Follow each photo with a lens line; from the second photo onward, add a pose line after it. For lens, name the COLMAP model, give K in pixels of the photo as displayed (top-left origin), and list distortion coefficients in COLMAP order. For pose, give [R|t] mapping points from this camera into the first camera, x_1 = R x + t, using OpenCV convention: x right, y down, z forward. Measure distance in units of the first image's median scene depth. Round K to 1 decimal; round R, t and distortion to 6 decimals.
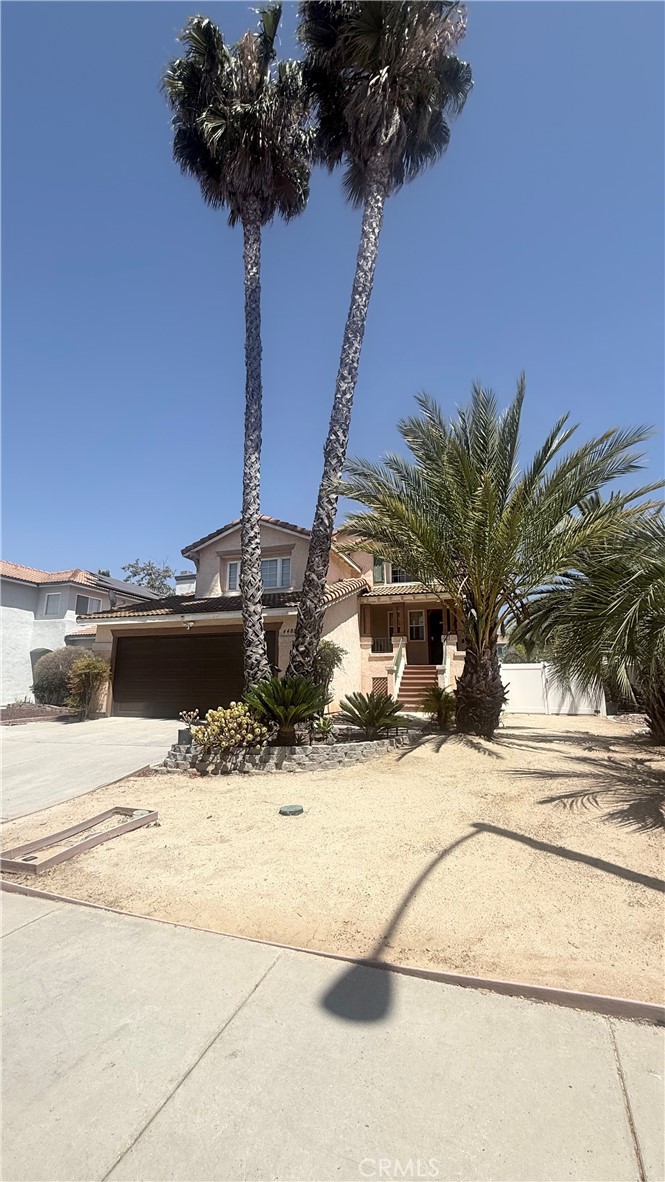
lens RADIAL K [[475.5, 0, 332.5], [0, 475.5, 591.0], [0, 0, 1]] dist [0.004548, 0.000179]
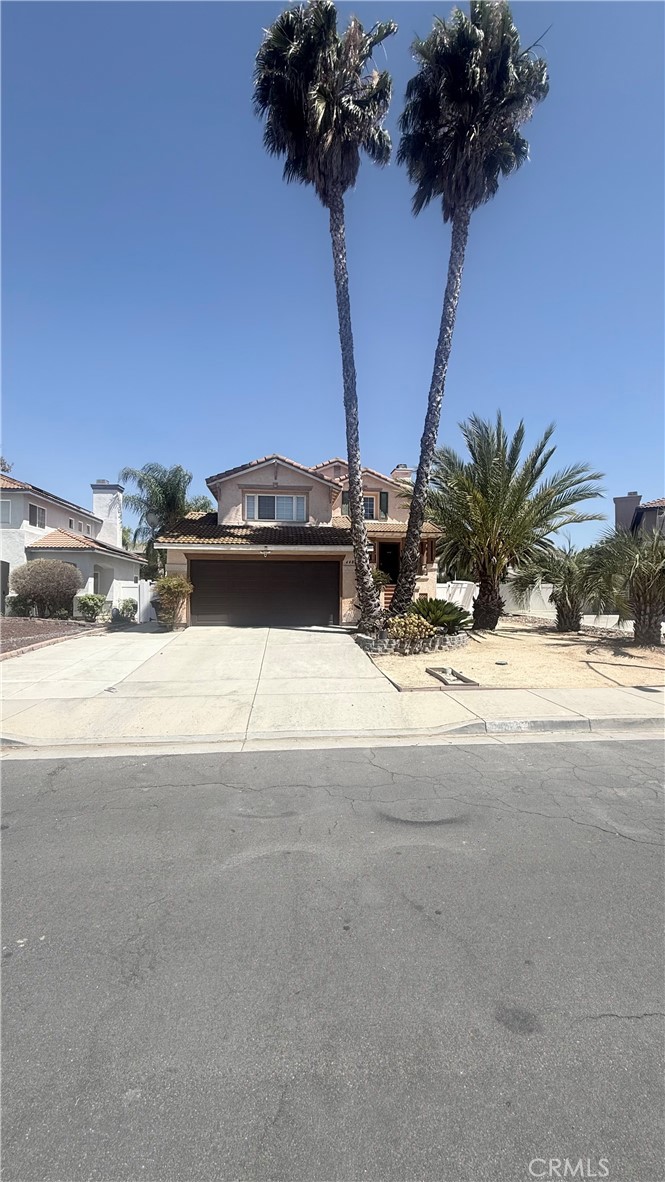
lens RADIAL K [[483.0, 0, 332.5], [0, 483.0, 591.0], [0, 0, 1]] dist [-0.002268, -0.000206]
pose [[0.907730, 0.007158, 0.419494, -0.759921], [-0.085240, 0.982148, 0.167691, -0.065577], [-0.410805, -0.187976, 0.892135, -0.241905]]
